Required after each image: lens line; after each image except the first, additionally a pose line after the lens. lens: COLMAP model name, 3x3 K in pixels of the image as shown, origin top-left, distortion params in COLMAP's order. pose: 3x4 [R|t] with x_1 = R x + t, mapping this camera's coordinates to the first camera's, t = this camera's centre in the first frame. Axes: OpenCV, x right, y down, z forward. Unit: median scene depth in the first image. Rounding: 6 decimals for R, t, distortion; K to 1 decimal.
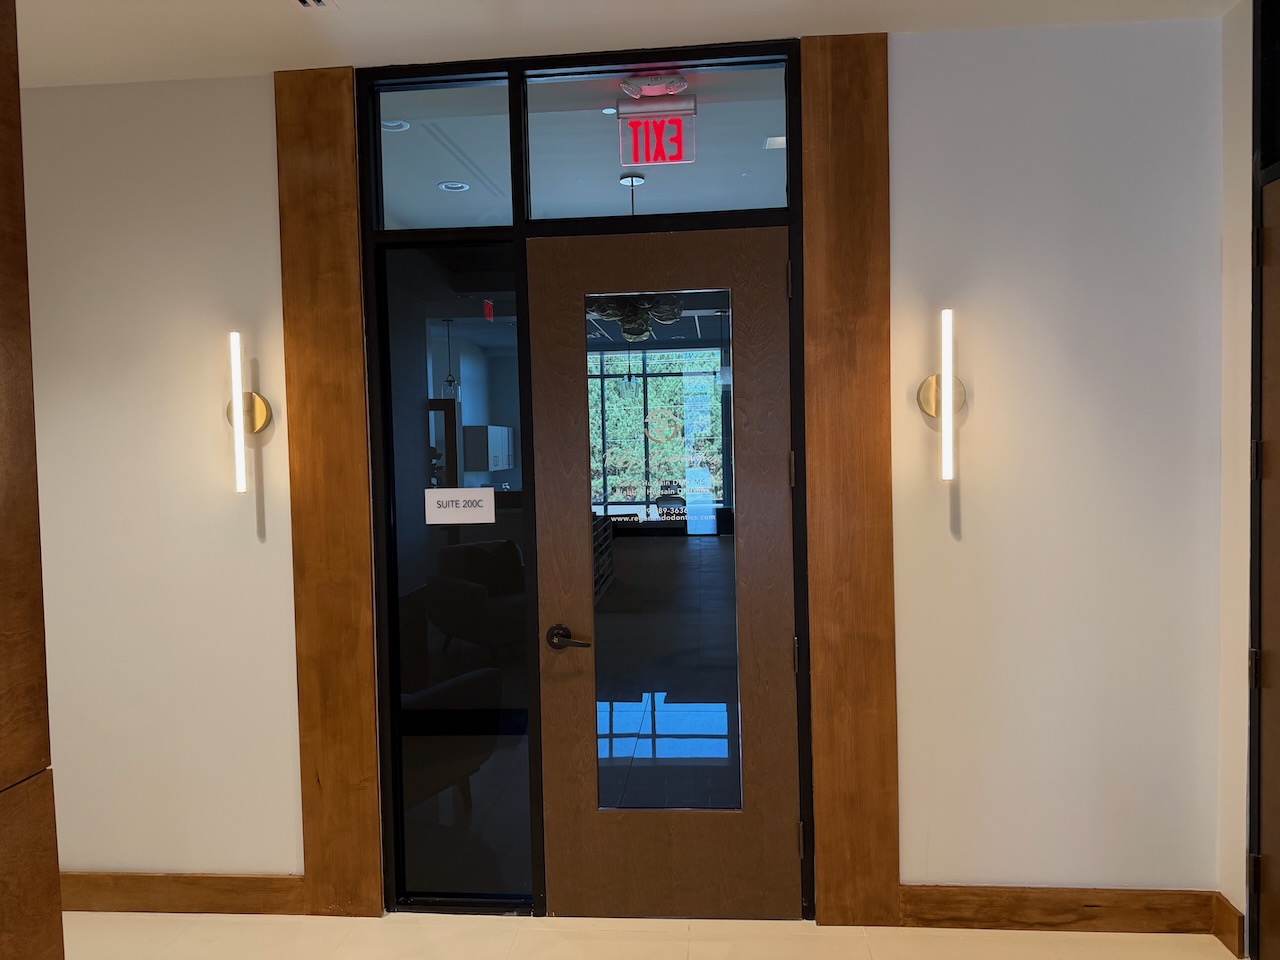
lens RADIAL K [[895.6, 0, 640.6], [0, 895.6, 478.0], [0, 0, 1]] dist [-0.000340, -0.004779]
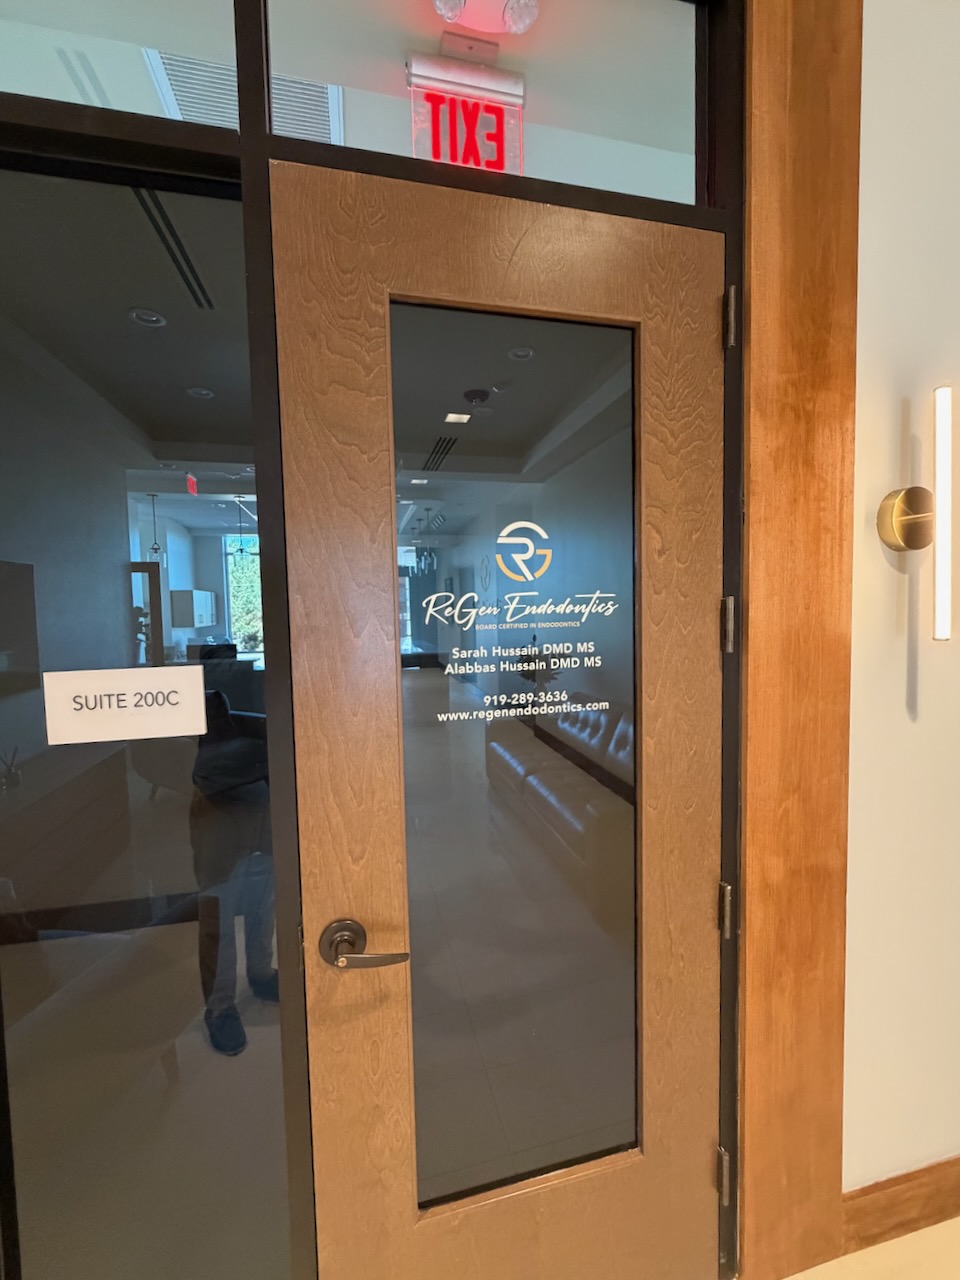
lens RADIAL K [[536.2, 0, 480.5], [0, 536.2, 635.8], [0, 0, 1]] dist [-0.014241, 0.003116]
pose [[0.948409, -0.014304, 0.316728, -0.114285], [0.010487, 0.999850, 0.013752, -0.009288], [-0.316877, -0.009721, 0.948417, 0.689563]]
